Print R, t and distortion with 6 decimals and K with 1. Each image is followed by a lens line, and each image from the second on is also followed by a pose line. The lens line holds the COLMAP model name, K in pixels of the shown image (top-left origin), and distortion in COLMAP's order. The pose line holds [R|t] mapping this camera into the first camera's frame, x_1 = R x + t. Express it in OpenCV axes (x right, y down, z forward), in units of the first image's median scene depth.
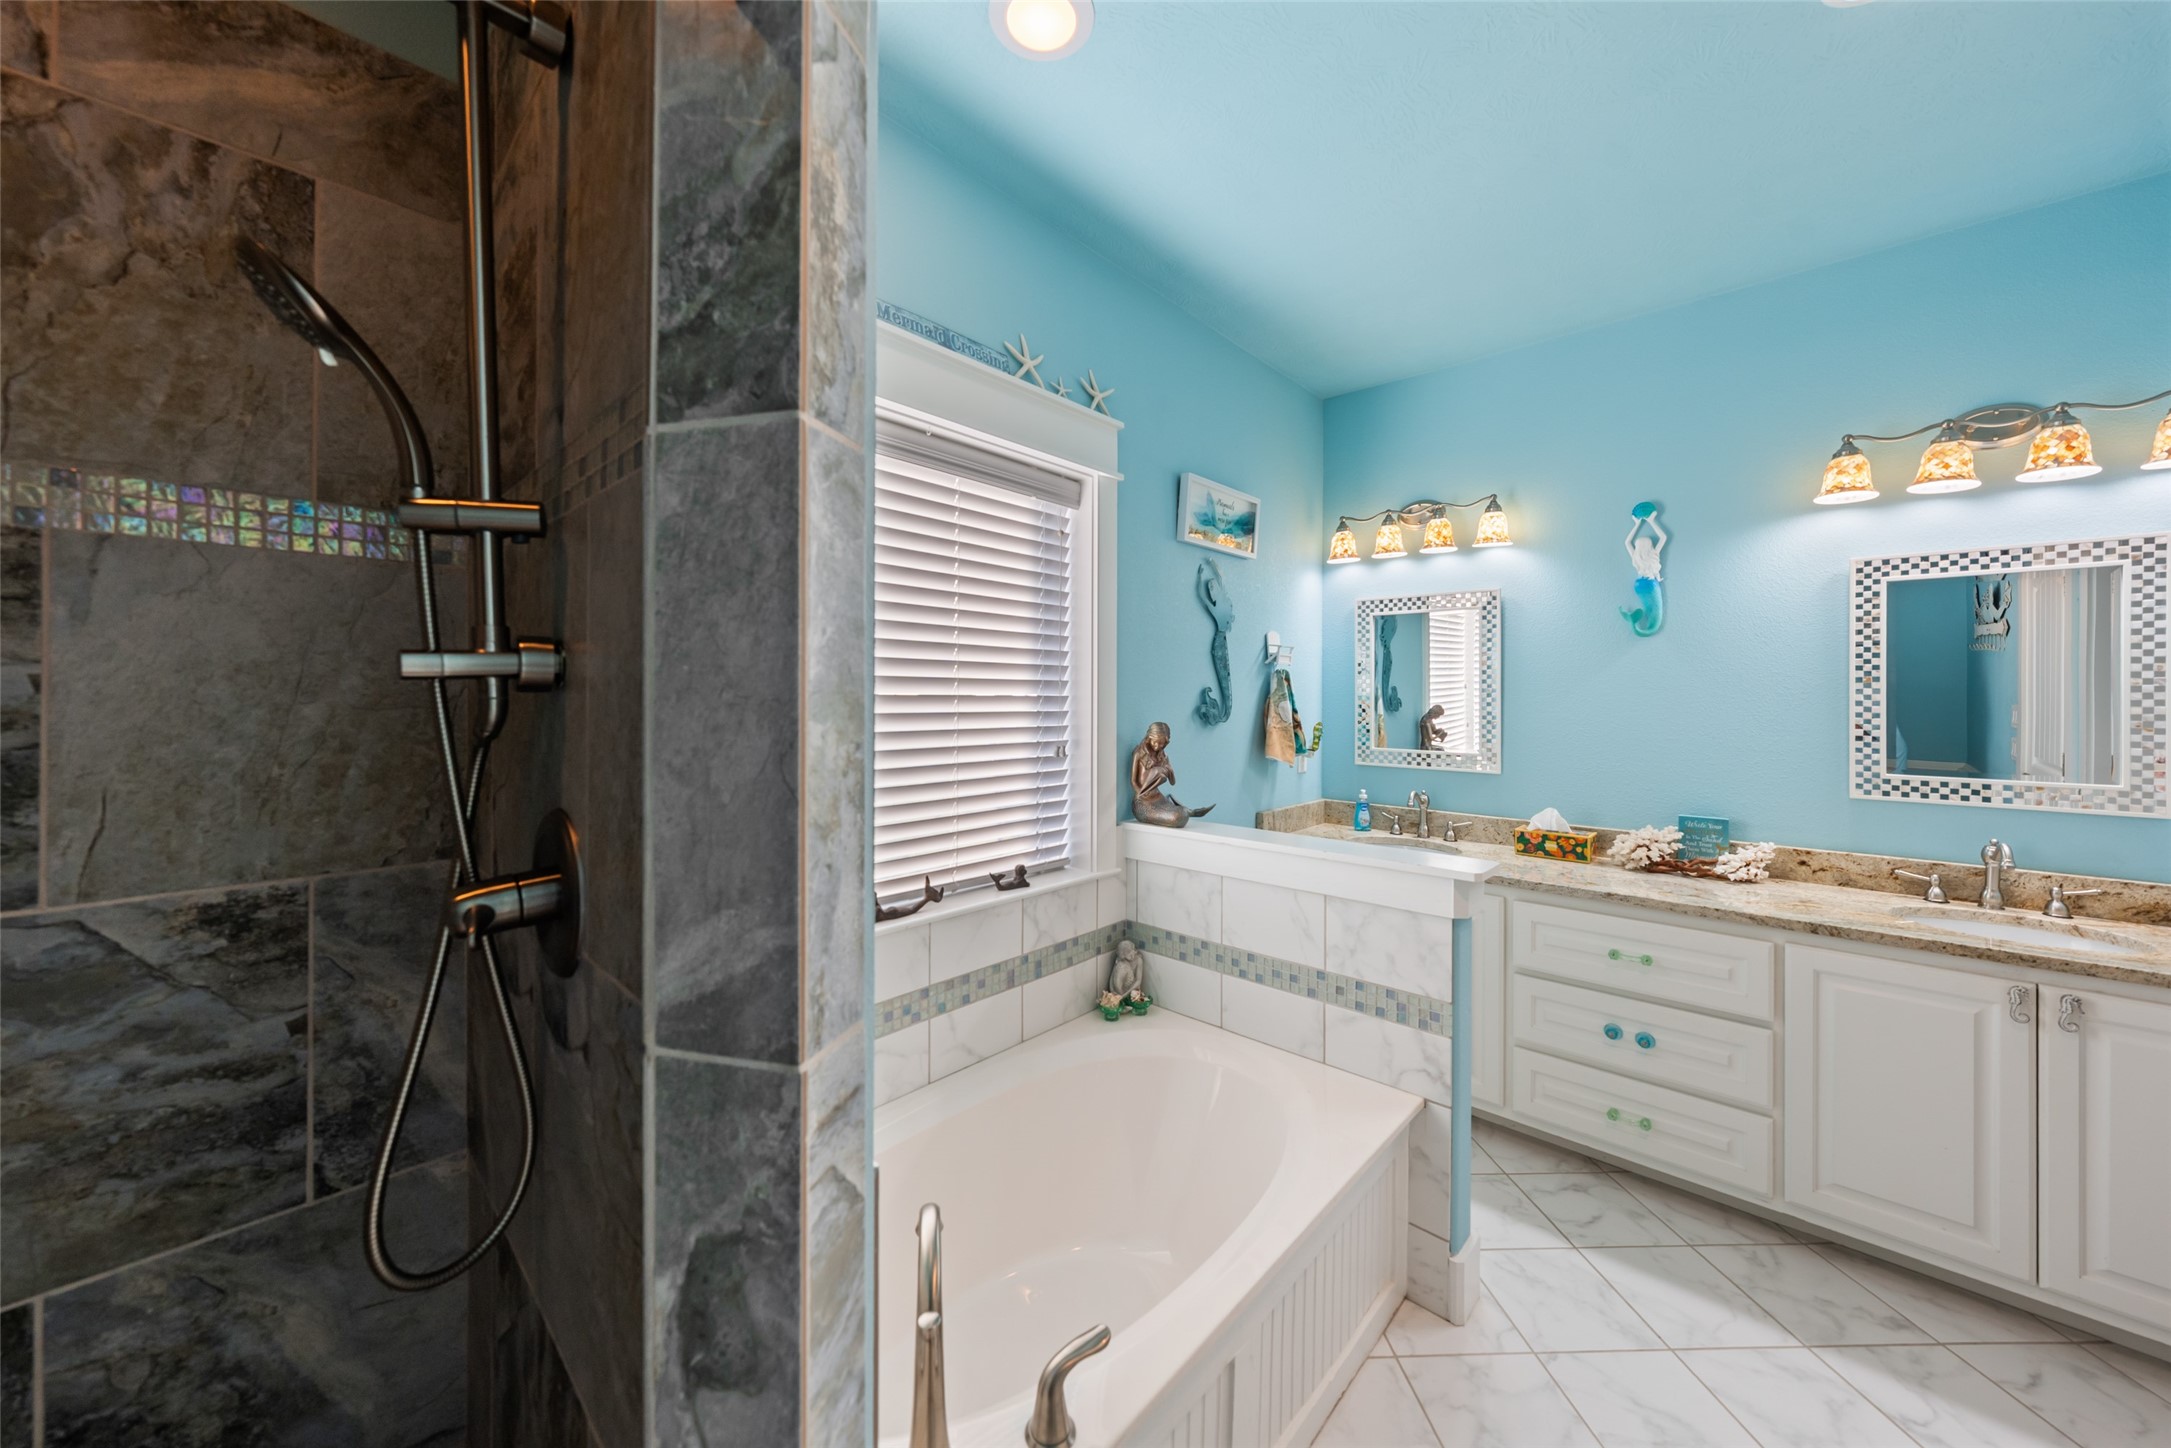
lens RADIAL K [[743.5, 0, 1049.6], [0, 743.5, 689.0], [0, 0, 1]] dist [-0.008642, 0.001137]
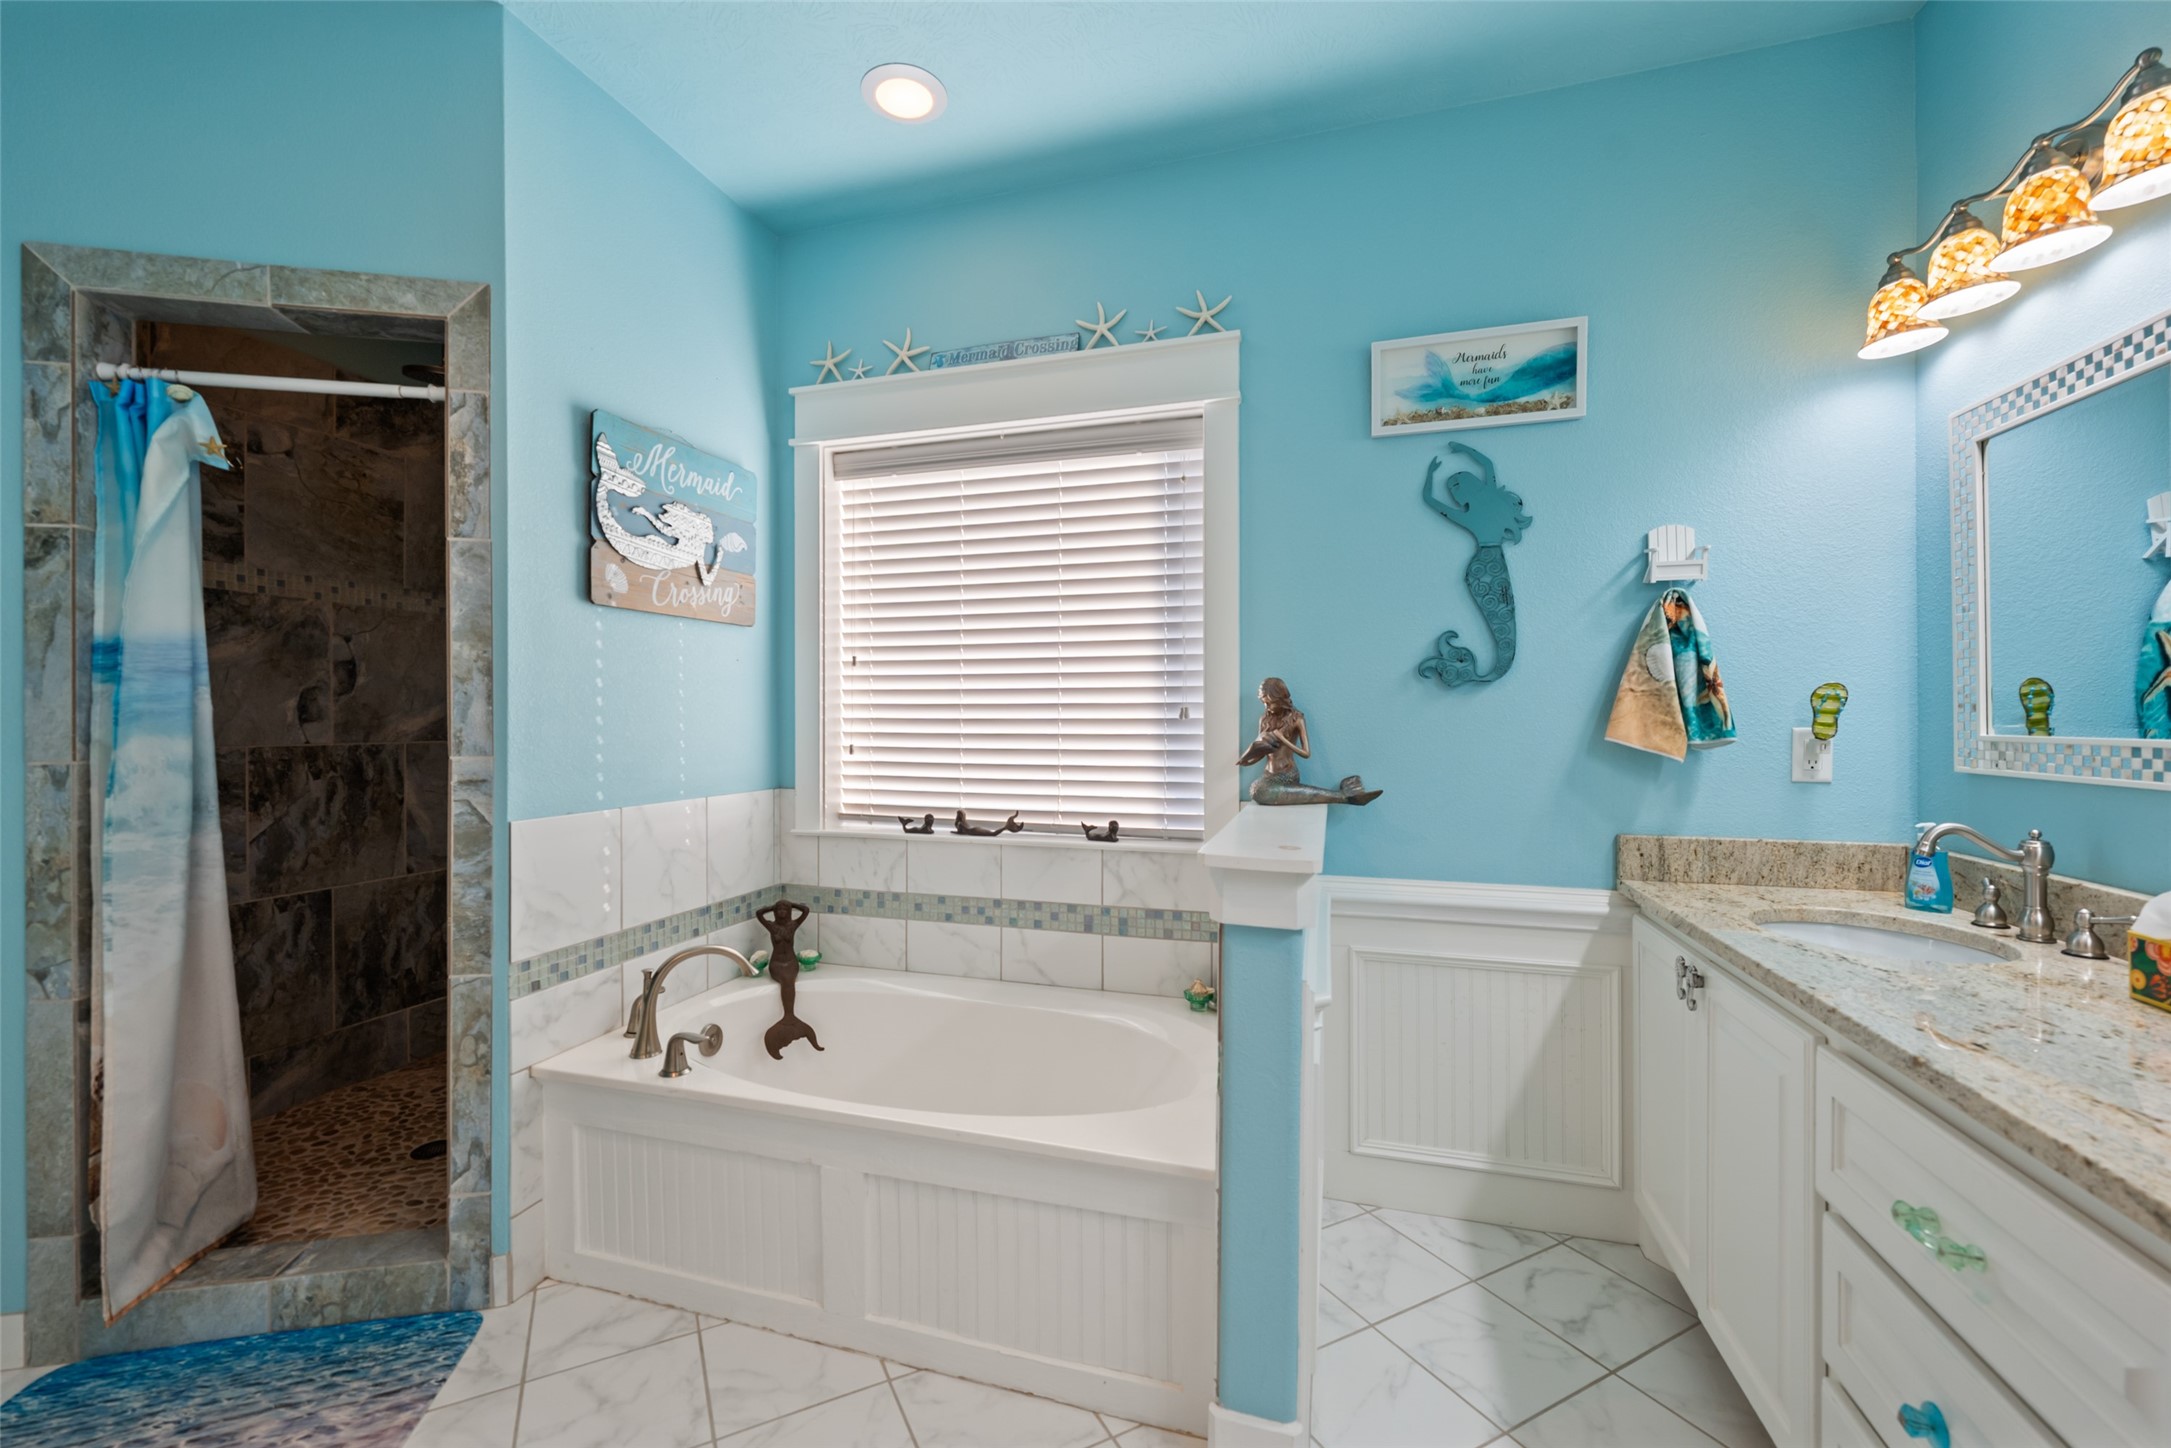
lens RADIAL K [[873.1, 0, 1116.7], [0, 873.1, 723.8], [0, 0, 1]] dist [-0.006980, -0.000225]
pose [[0.460563, -0.004533, -0.887615, 0.985858], [0.011055, 0.999939, 0.000629, 0.099218], [0.887558, -0.010102, 0.460585, 0.435977]]
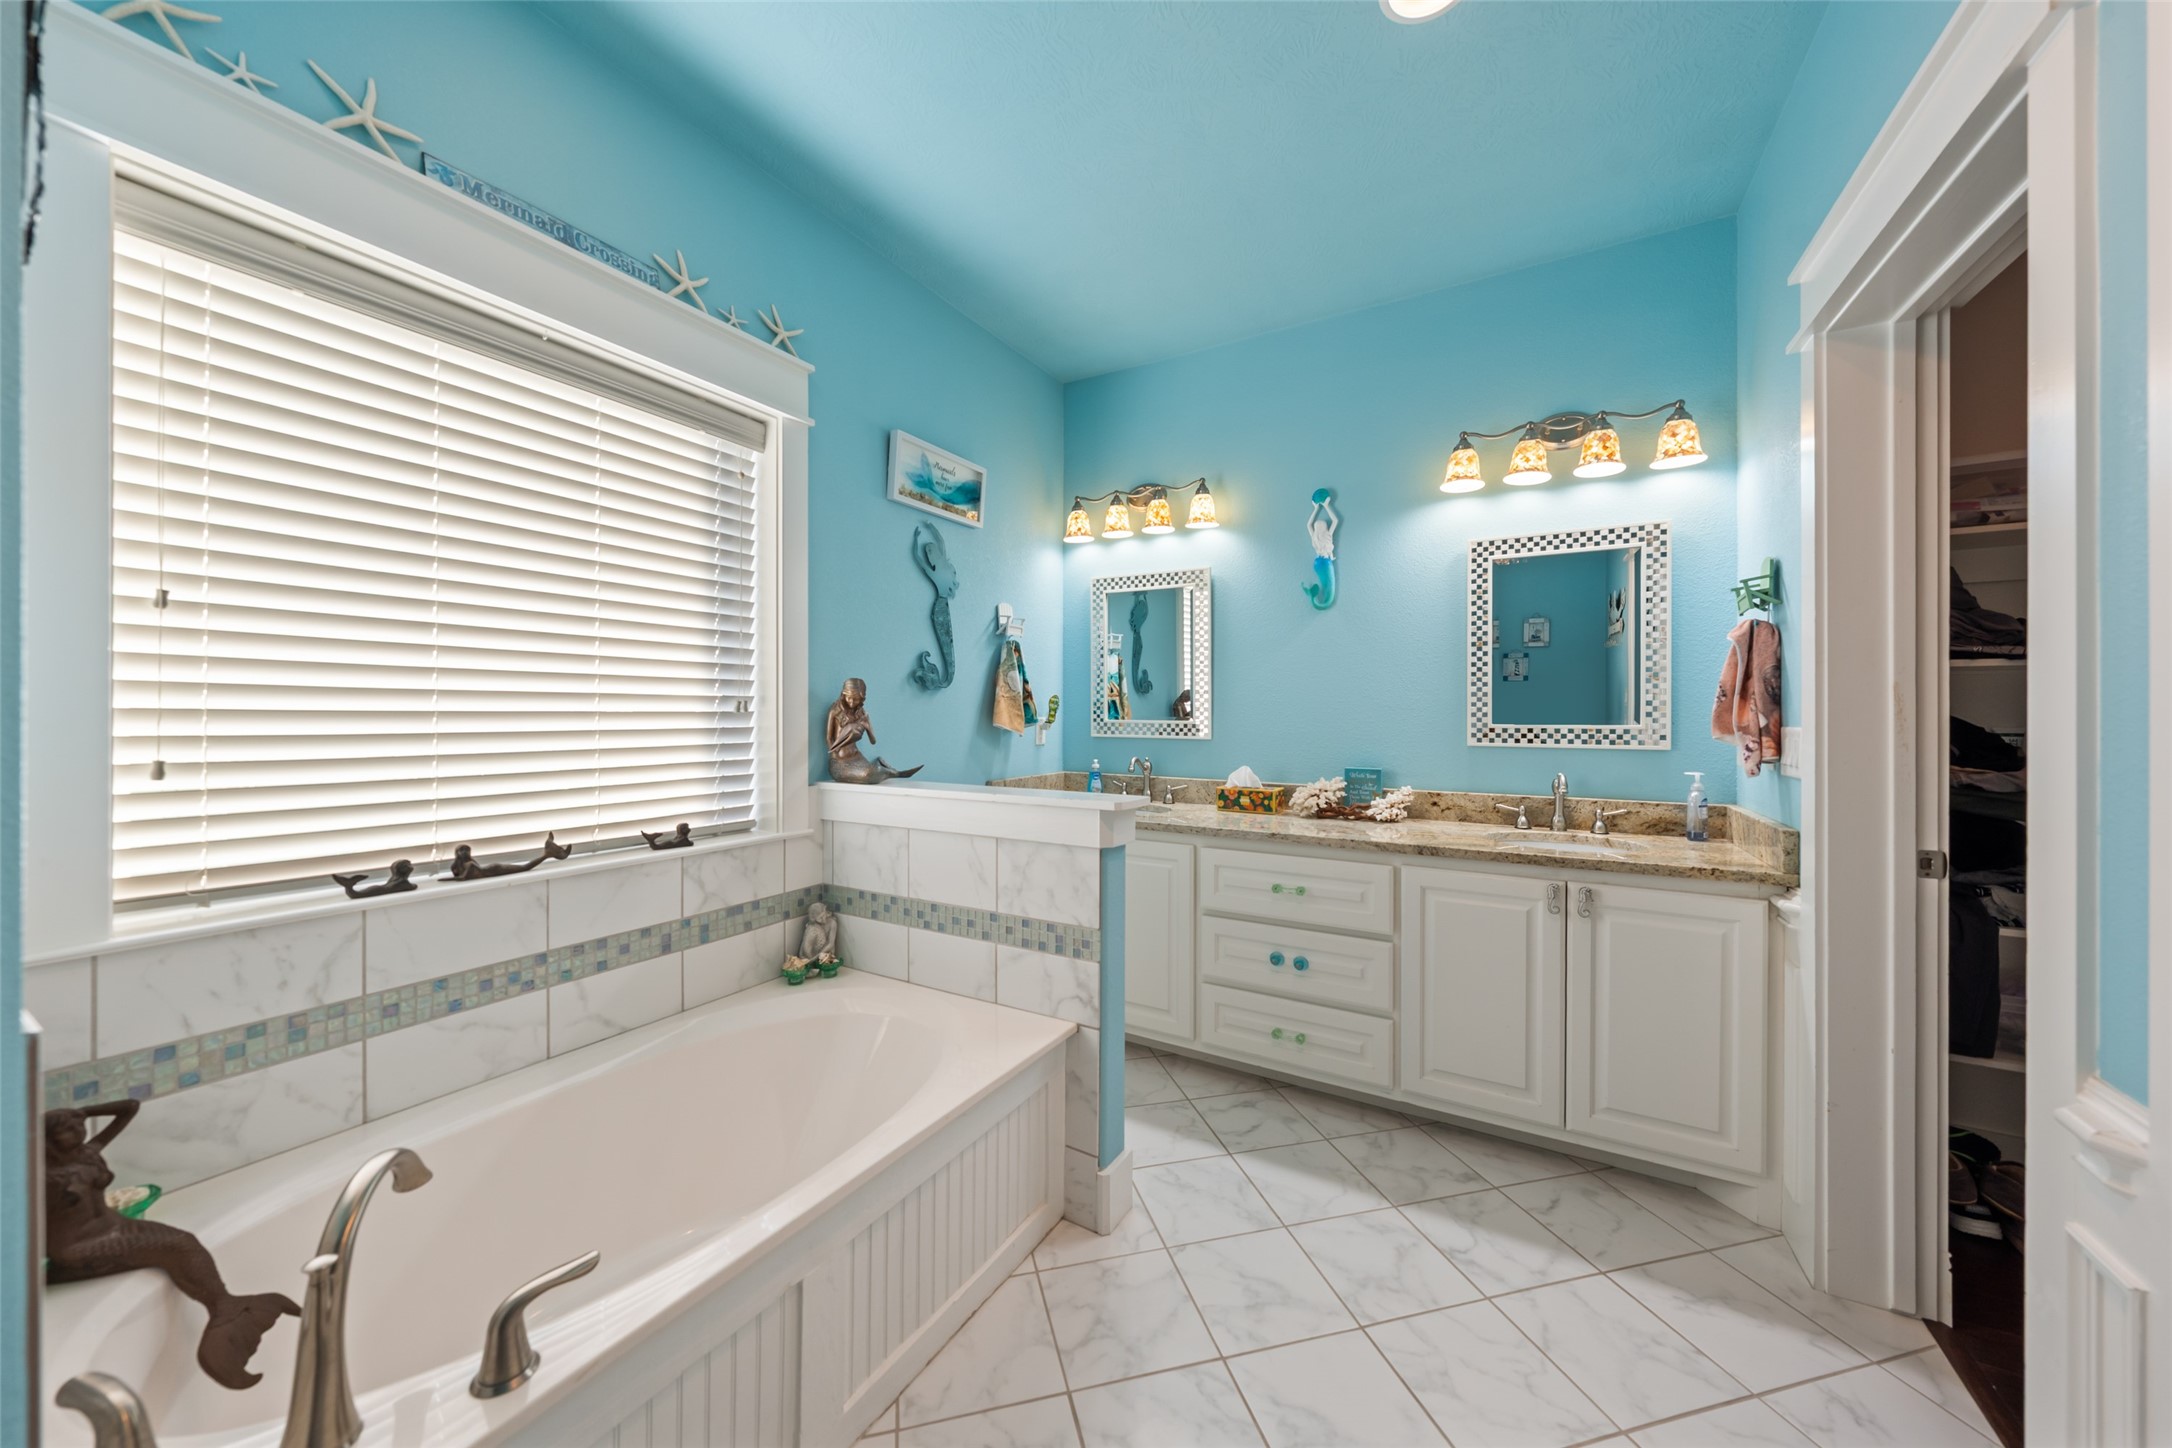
lens RADIAL K [[743.9, 0, 1052.3], [0, 743.9, 710.5], [0, 0, 1]] dist [-0.008642, 0.001137]
pose [[0.976936, -0.004760, 0.213480, 0.206571], [0.003378, 0.999971, 0.006838, 0.087258], [-0.213507, -0.005959, 0.976923, -0.006413]]
